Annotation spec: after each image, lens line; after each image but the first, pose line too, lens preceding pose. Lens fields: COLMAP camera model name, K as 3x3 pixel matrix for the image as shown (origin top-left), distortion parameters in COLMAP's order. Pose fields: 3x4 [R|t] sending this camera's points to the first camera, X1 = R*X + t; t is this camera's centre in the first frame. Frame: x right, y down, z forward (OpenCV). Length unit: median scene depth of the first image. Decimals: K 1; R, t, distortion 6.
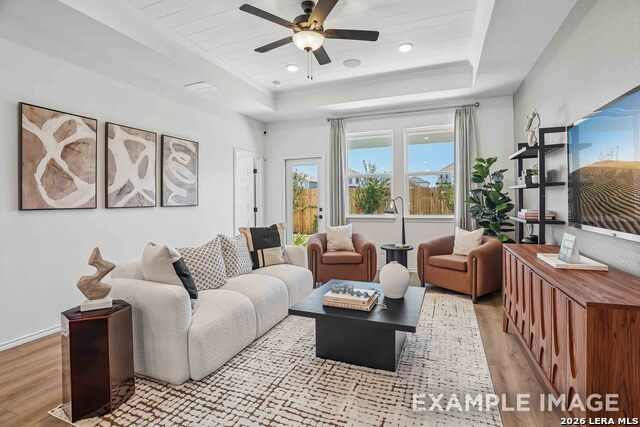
lens RADIAL K [[300.2, 0, 322.0], [0, 300.2, 204.3], [0, 0, 1]] dist [-0.063702, 0.033544]
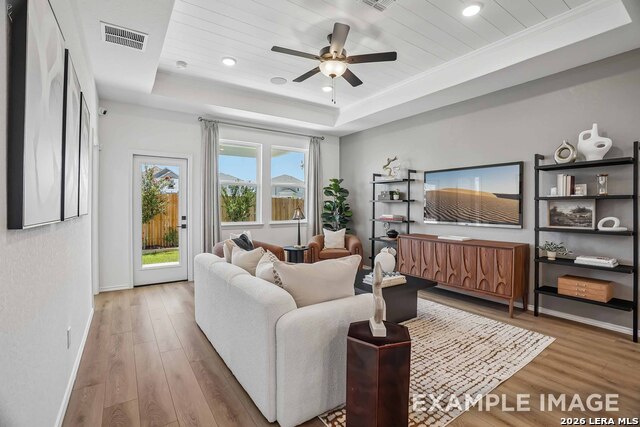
lens RADIAL K [[295.1, 0, 314.5], [0, 295.1, 213.6], [0, 0, 1]] dist [-0.059963, 0.018955]
pose [[0.574093, -0.007458, 0.818756, -0.645827], [0.001963, 0.999968, 0.007733, -0.001252], [-0.818788, -0.002832, 0.574090, 0.262619]]
